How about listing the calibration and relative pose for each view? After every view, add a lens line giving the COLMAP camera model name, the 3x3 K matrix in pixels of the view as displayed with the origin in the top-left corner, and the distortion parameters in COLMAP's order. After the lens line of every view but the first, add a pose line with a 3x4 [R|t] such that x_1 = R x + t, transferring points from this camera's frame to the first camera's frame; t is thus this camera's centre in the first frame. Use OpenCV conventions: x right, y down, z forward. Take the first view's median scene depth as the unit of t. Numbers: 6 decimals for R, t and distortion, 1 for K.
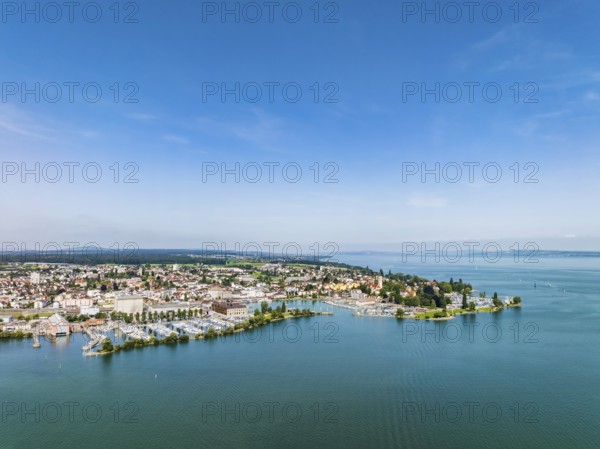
lens RADIAL K [[437.8, 0, 300.0], [0, 437.8, 224.5], [0, 0, 1]] dist [-0.015773, -0.003134]
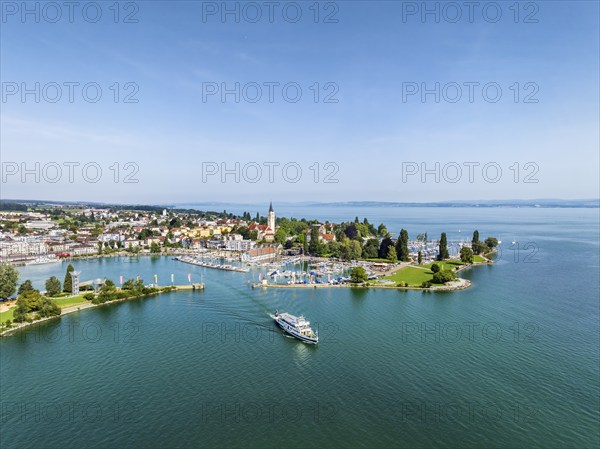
lens RADIAL K [[437.8, 0, 300.0], [0, 437.8, 224.5], [0, 0, 1]] dist [-0.015773, -0.003134]
pose [[0.938373, -0.016727, 0.345219, 0.014409], [-0.020932, 0.994244, 0.105072, 0.073065], [-0.344989, -0.105823, 0.932622, 0.433382]]
